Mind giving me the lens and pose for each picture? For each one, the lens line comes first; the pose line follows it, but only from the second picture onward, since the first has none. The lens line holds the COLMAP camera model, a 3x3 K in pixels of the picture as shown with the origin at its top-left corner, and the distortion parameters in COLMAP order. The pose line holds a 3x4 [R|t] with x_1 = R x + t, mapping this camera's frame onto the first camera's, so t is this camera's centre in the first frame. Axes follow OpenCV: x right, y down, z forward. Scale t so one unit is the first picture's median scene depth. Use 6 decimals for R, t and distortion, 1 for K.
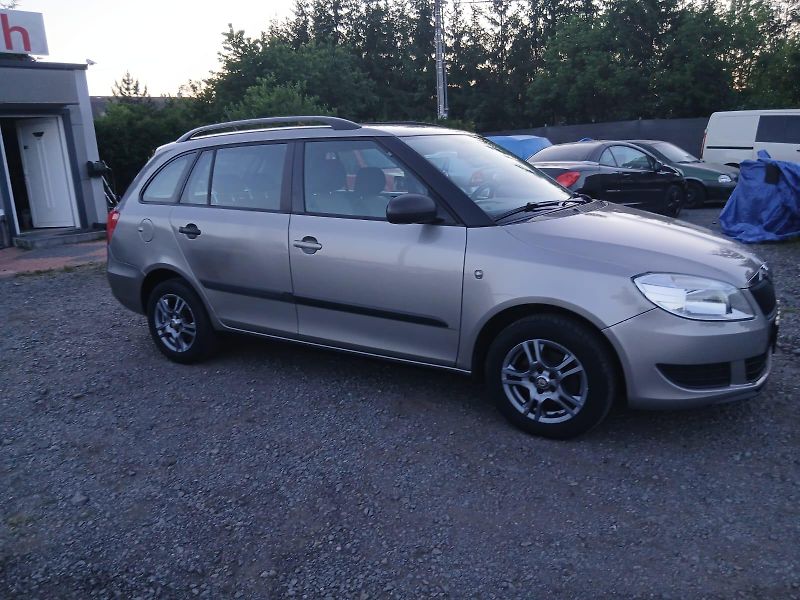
lens RADIAL K [[600.4, 0, 400.0], [0, 600.4, 300.0], [0, 0, 1]] dist [0.088413, -0.159198]
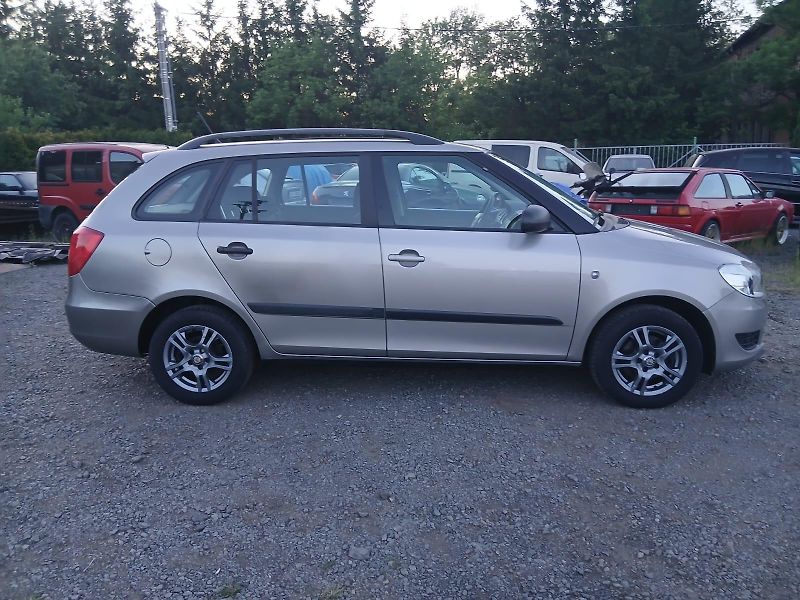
lens RADIAL K [[600.4, 0, 400.0], [0, 600.4, 300.0], [0, 0, 1]] dist [0.088413, -0.159198]
pose [[0.882768, -0.074184, 0.463915, -0.508023], [0.087286, 0.996160, -0.006799, -0.013787], [-0.461629, 0.046495, 0.885854, 0.106833]]
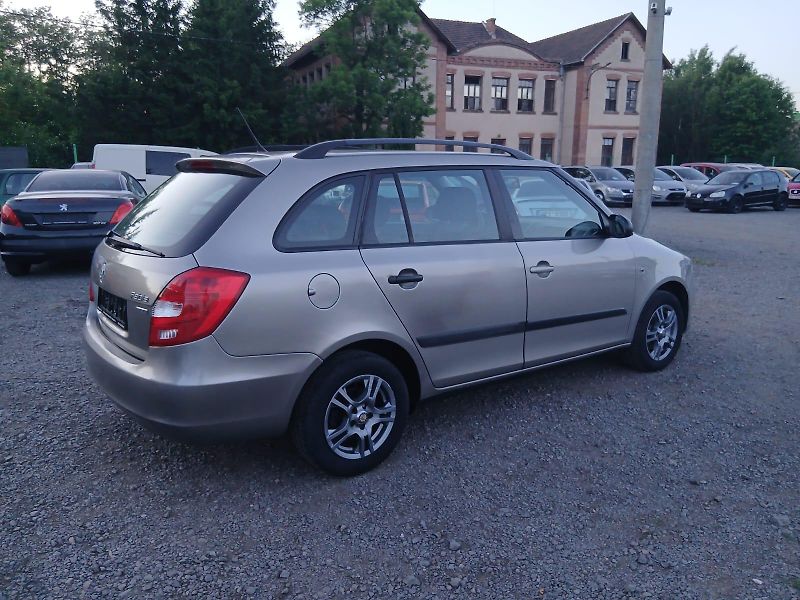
lens RADIAL K [[602.1, 0, 404.3], [0, 602.1, 301.0], [0, 0, 1]] dist [0.070757, -0.119876]
pose [[0.375495, -0.153946, 0.913950, -0.960600], [0.198986, 0.976504, 0.082730, -0.137890], [-0.905212, 0.150798, 0.397305, 0.657719]]
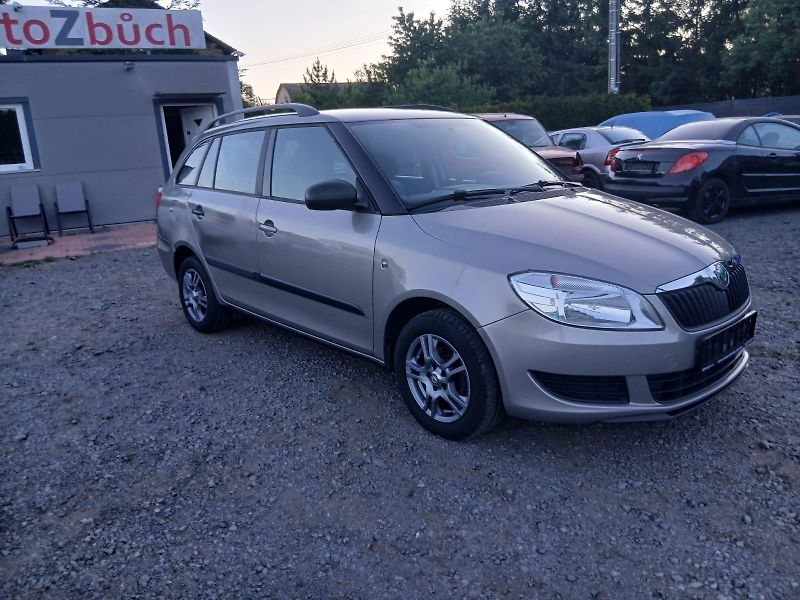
lens RADIAL K [[602.1, 0, 404.3], [0, 602.1, 301.0], [0, 0, 1]] dist [0.070757, -0.119876]
pose [[0.958177, 0.062200, -0.279334, 0.304919], [-0.053030, 0.997781, 0.040272, -0.016255], [0.281219, -0.023775, 0.959349, 0.044428]]
